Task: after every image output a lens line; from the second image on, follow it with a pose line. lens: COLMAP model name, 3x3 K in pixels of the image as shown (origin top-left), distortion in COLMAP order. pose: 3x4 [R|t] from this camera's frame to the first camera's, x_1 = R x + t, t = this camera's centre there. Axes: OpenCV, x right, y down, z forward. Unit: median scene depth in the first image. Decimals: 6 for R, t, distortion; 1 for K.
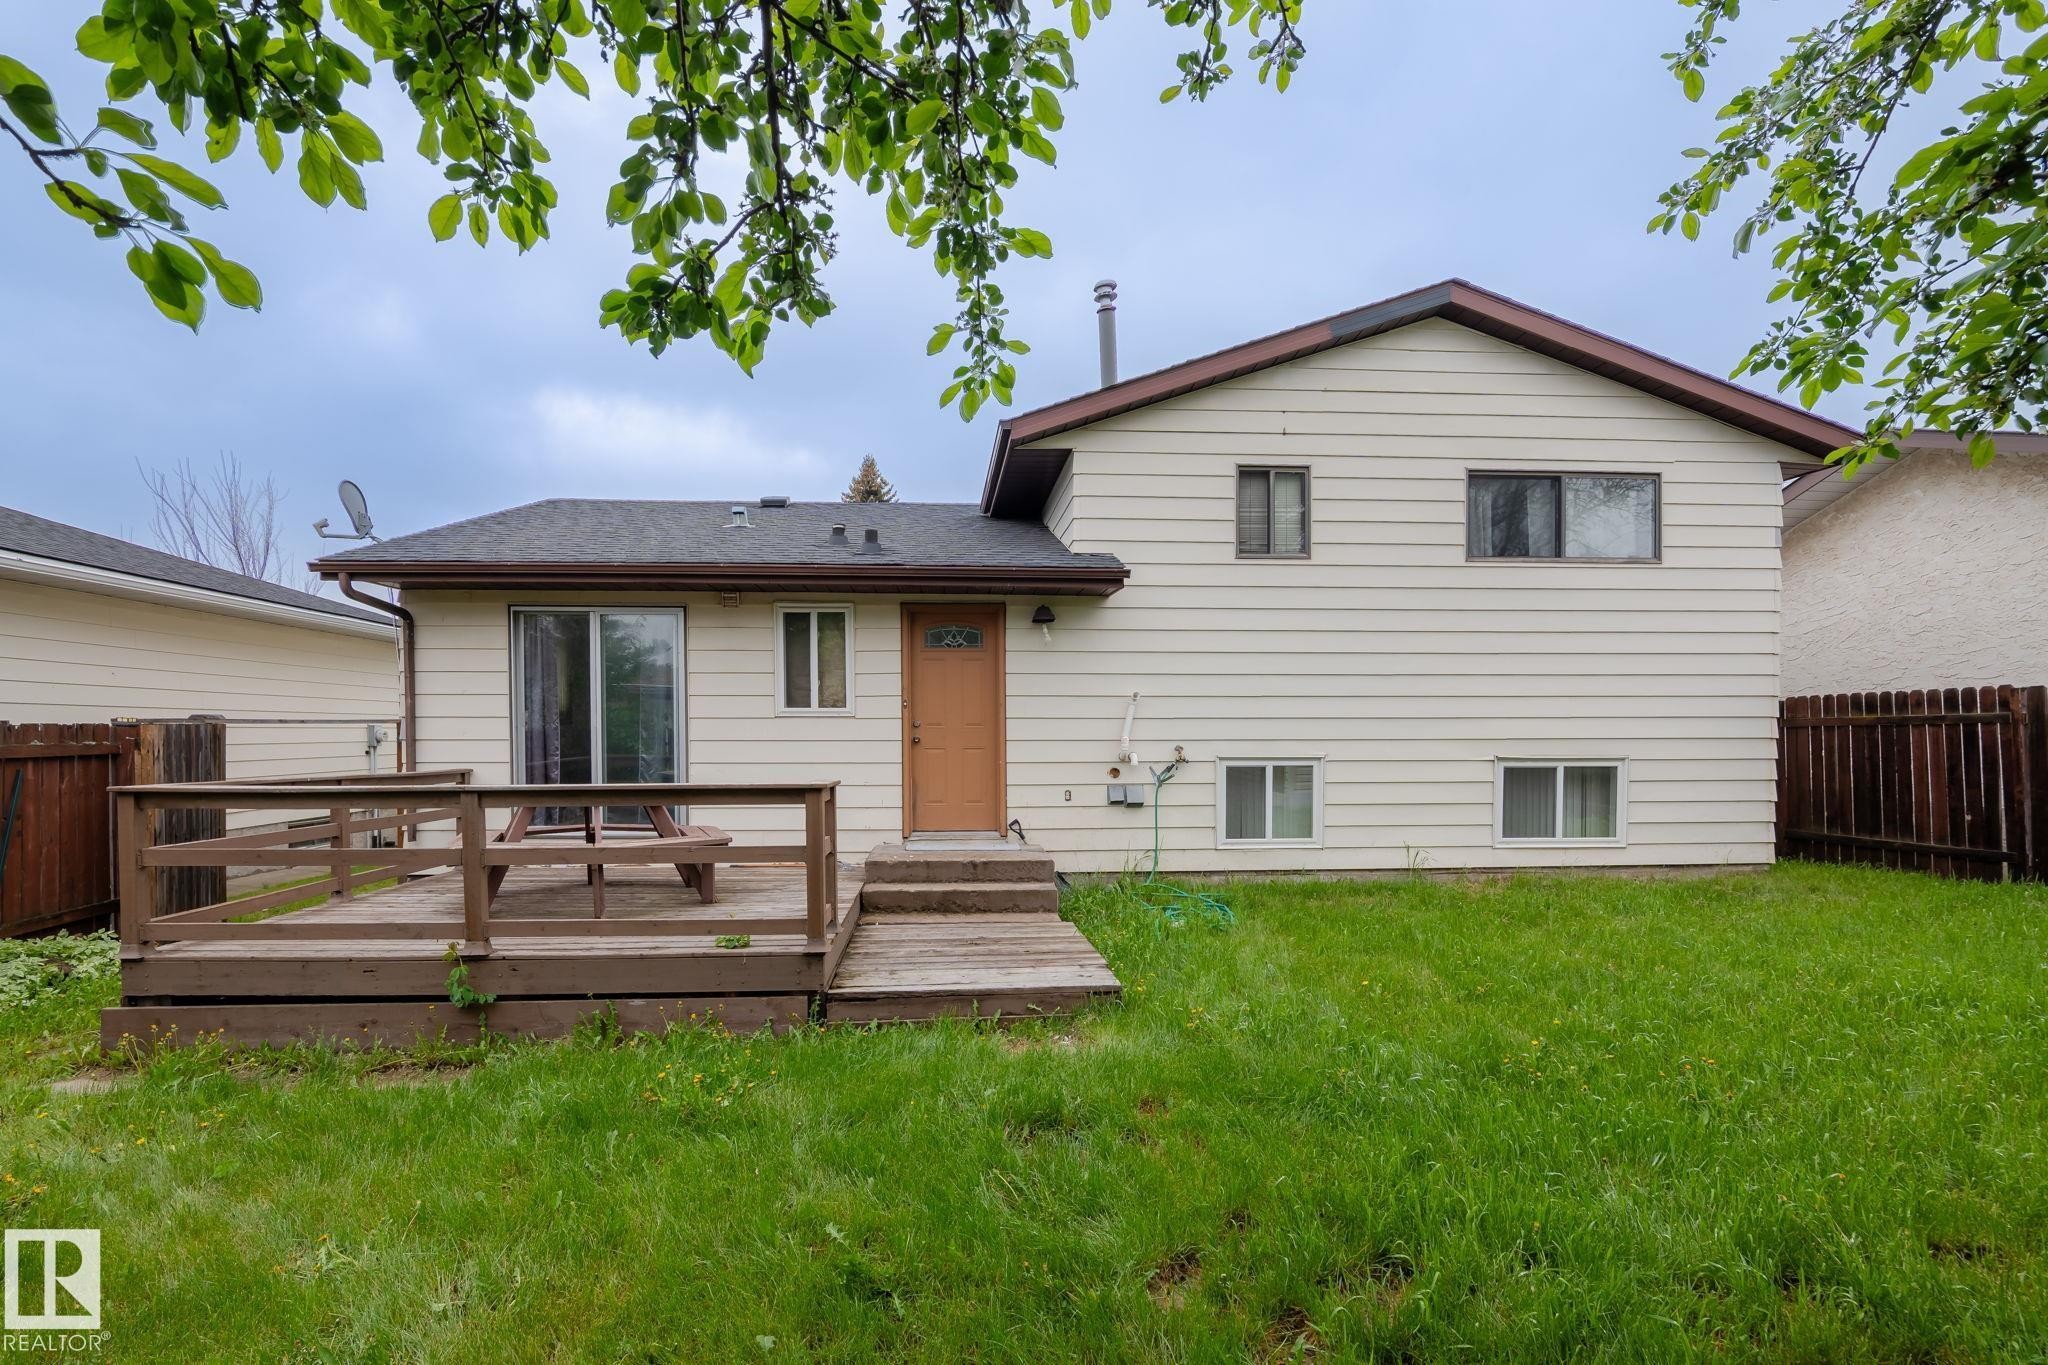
lens RADIAL K [[1042.6, 0, 1012.1], [0, 1042.6, 735.1], [0, 0, 1]] dist [-0.002290, -0.000262]
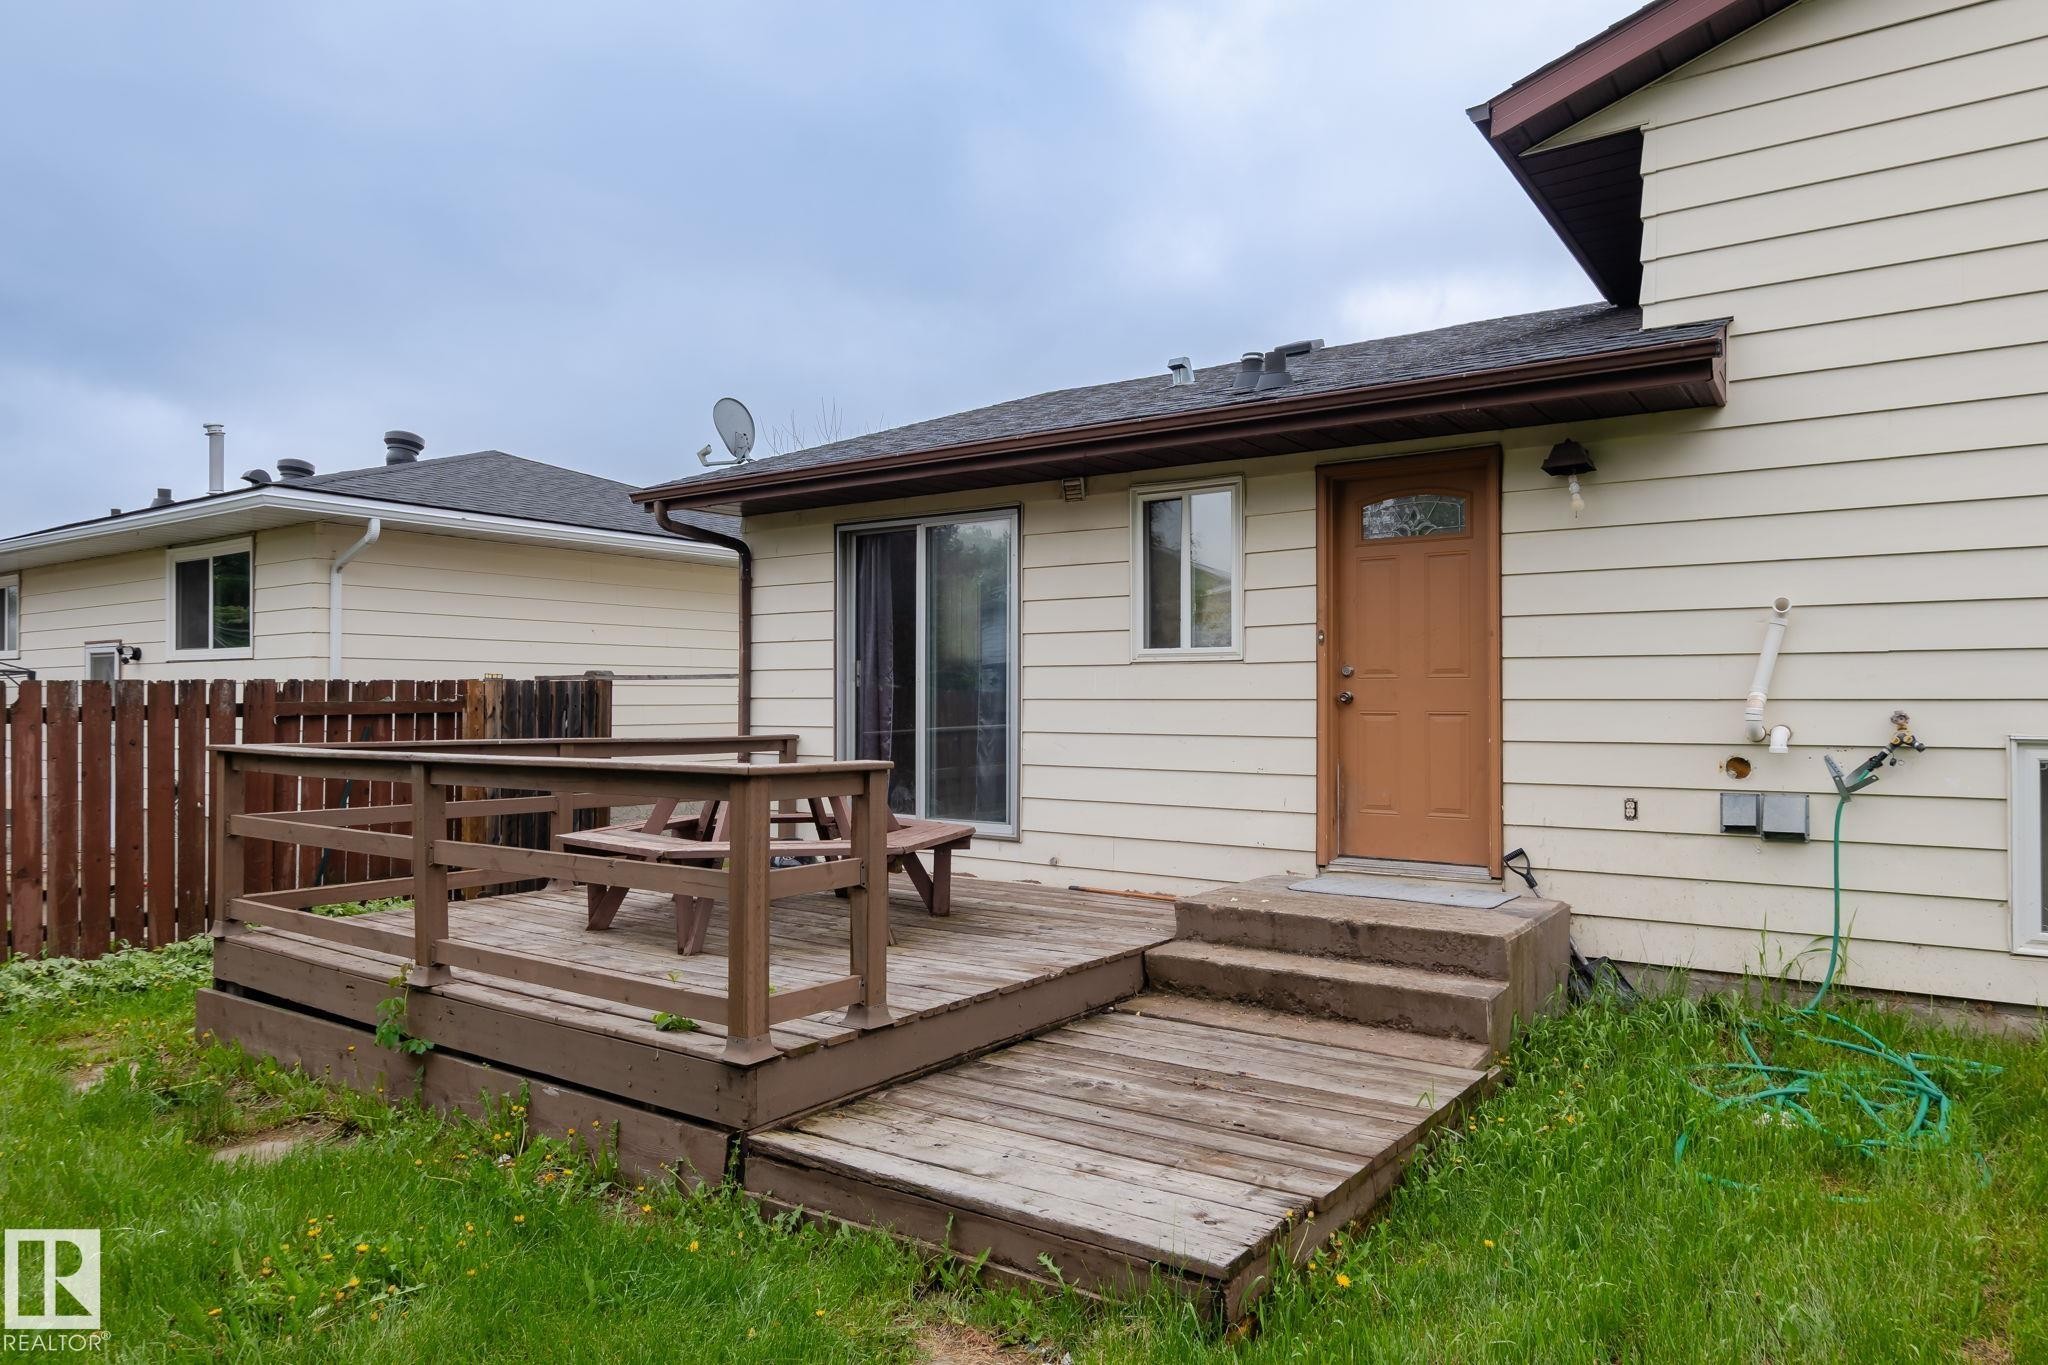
lens RADIAL K [[1305.4, 0, 1023.6], [0, 1305.4, 676.0], [0, 0, 1]] dist [0.006435, 0.001182]
pose [[0.767859, -0.010782, -0.640528, 0.240980], [-0.001033, 0.999836, -0.018070, 0.005196], [0.640618, 0.014537, 0.767722, 0.331578]]
